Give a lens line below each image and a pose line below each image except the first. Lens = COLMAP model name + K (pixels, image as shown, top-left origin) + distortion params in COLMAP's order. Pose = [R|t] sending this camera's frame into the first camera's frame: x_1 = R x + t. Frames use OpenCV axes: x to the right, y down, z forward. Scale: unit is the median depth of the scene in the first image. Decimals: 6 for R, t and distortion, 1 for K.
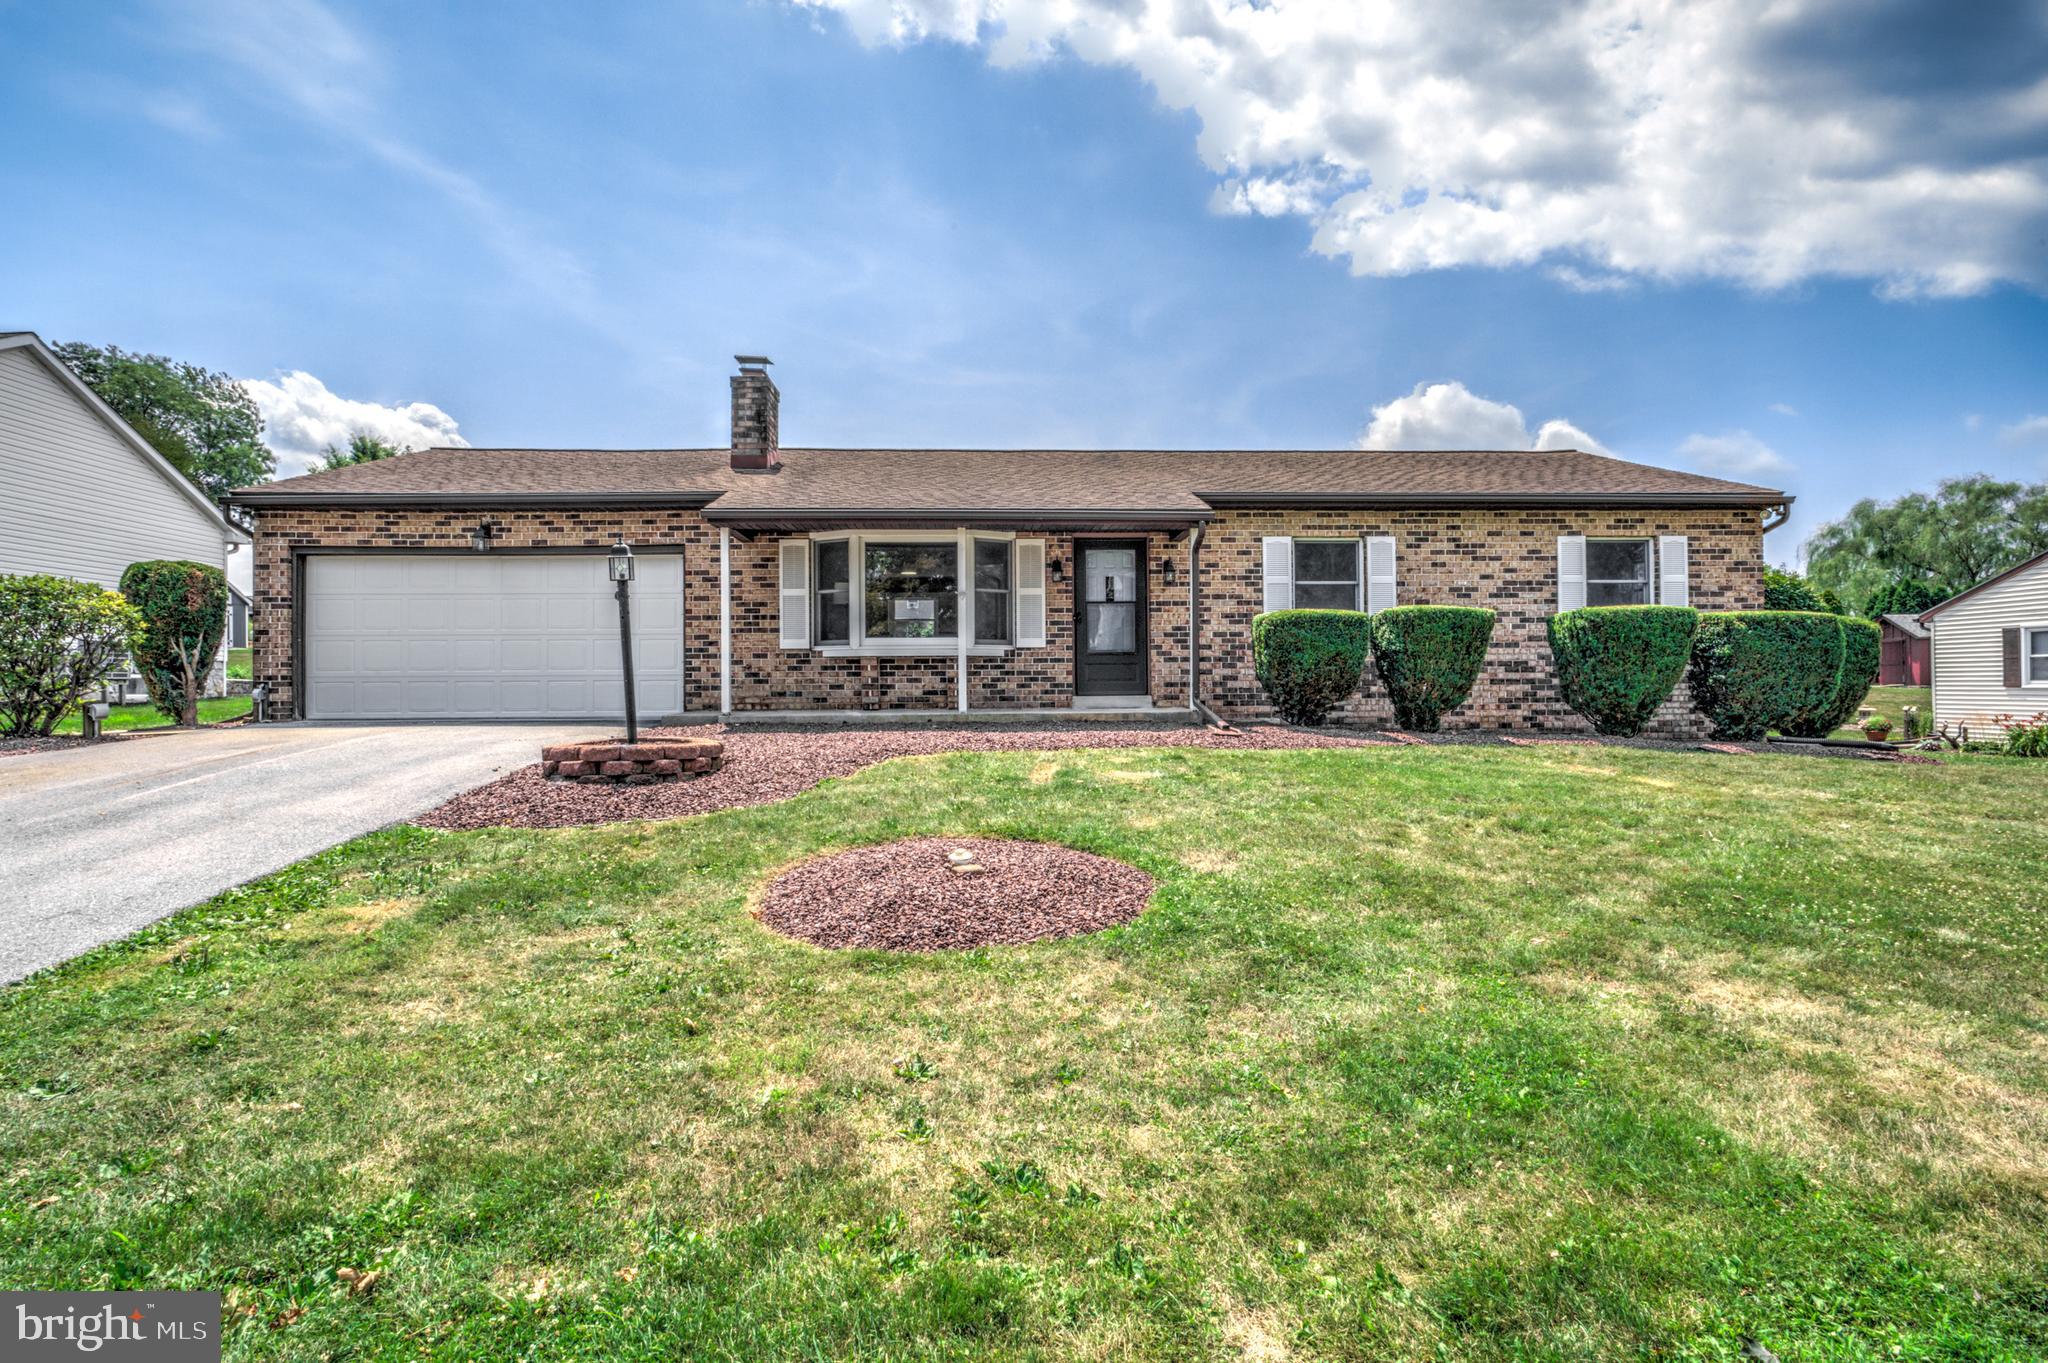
lens RADIAL K [[1012.7, 0, 1024.0], [0, 1012.7, 681.5], [0, 0, 1]] dist [-0.004708, 0.000295]
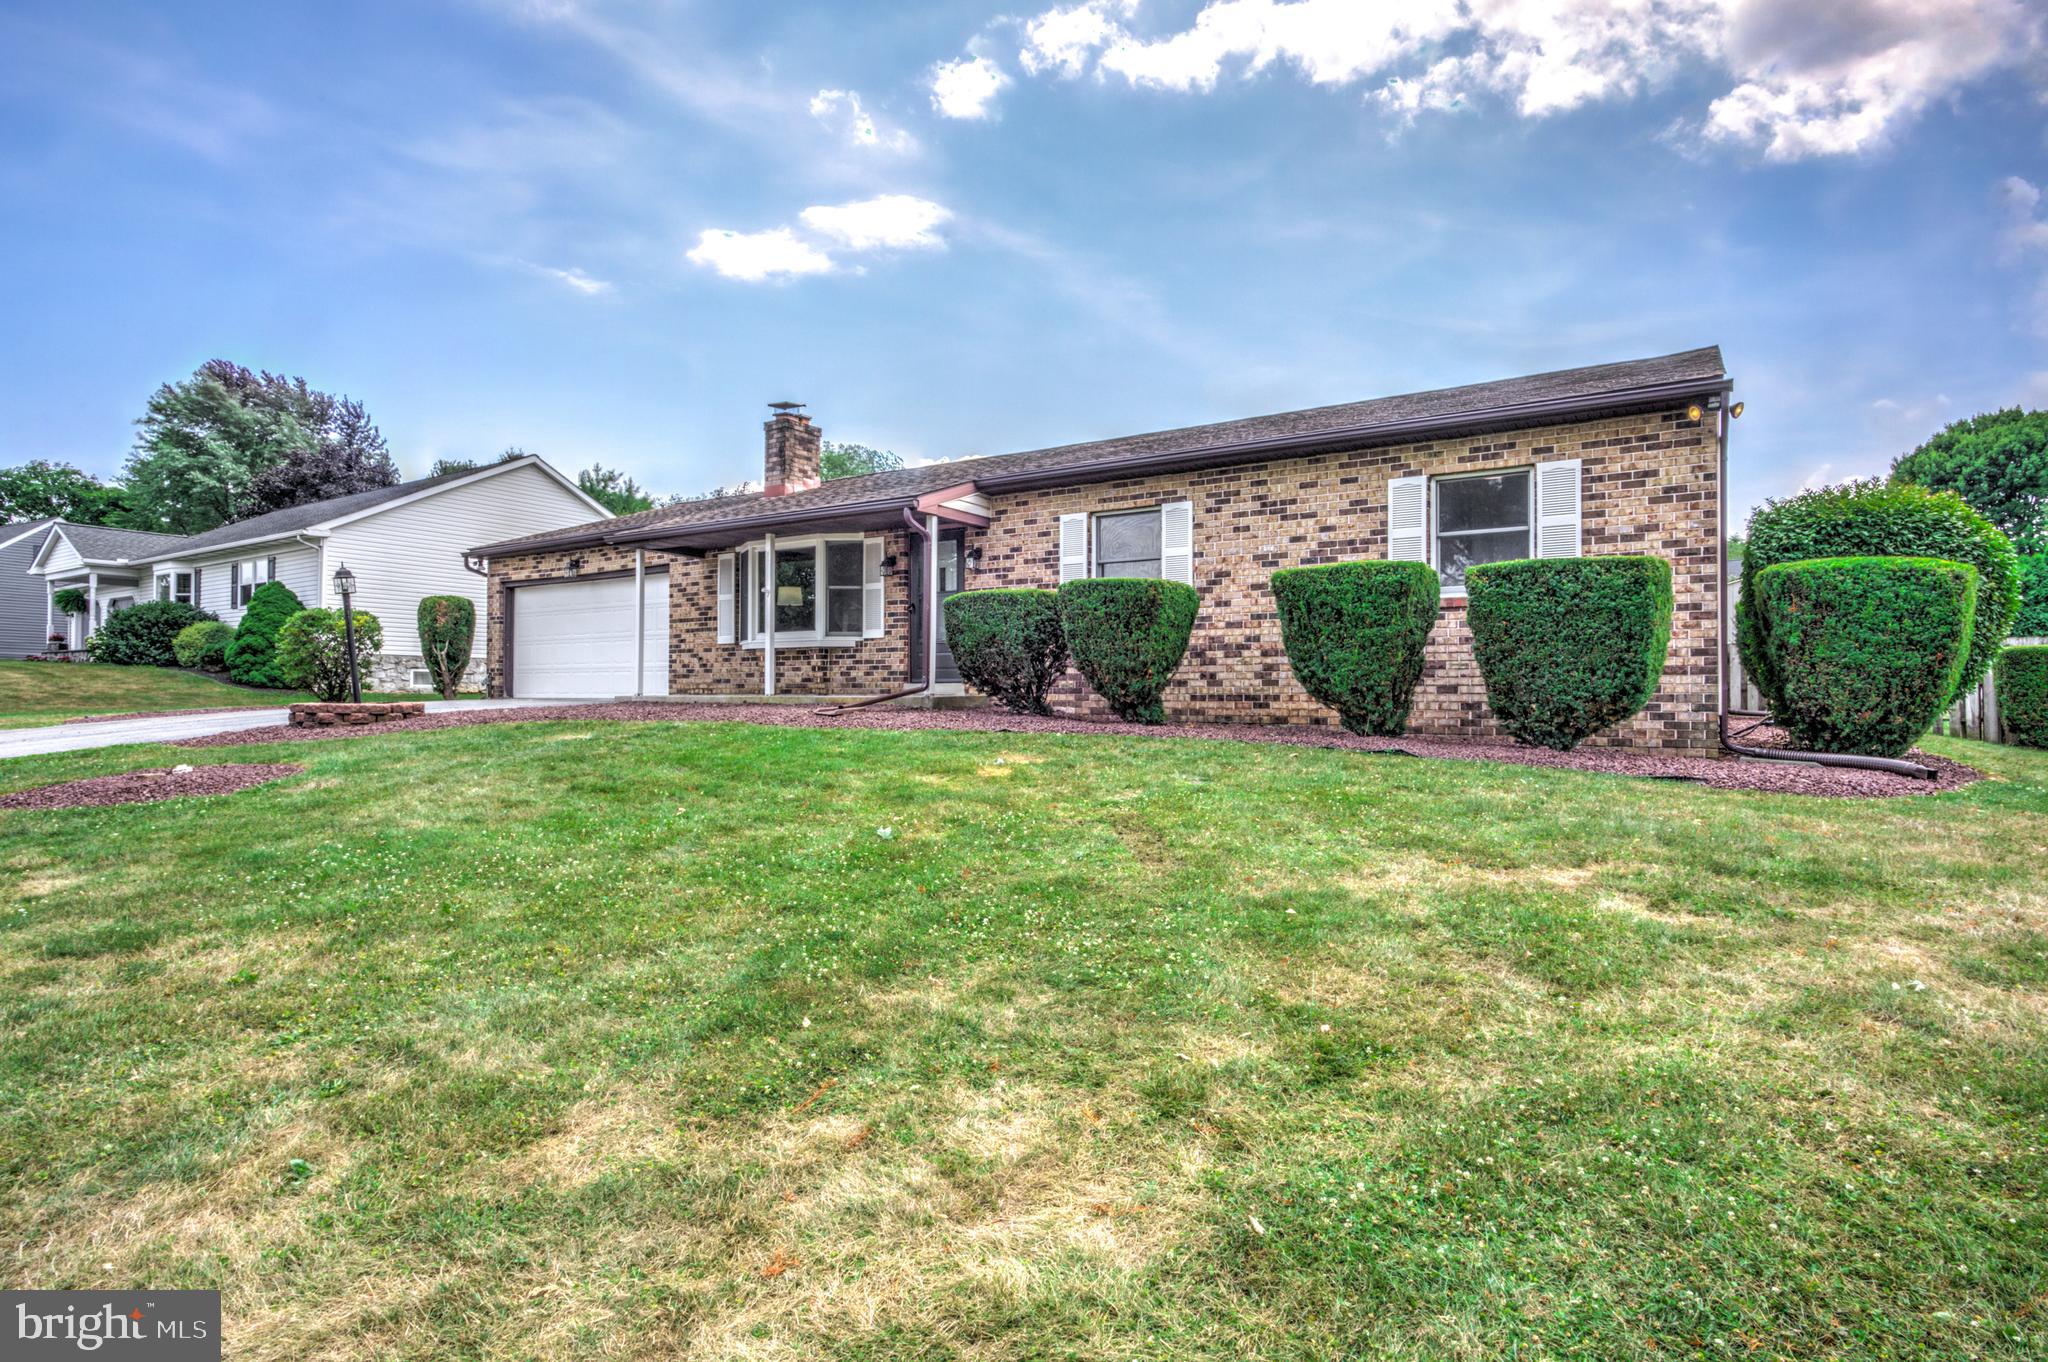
lens RADIAL K [[1032.3, 0, 1024.0], [0, 1032.3, 681.0], [0, 0, 1]] dist [-0.013328, -0.000074]
pose [[0.816922, 0.000296, -0.576749, 0.764947], [-0.007118, 0.999929, -0.009568, 0.021205], [0.576705, 0.011922, 0.816866, 0.194349]]
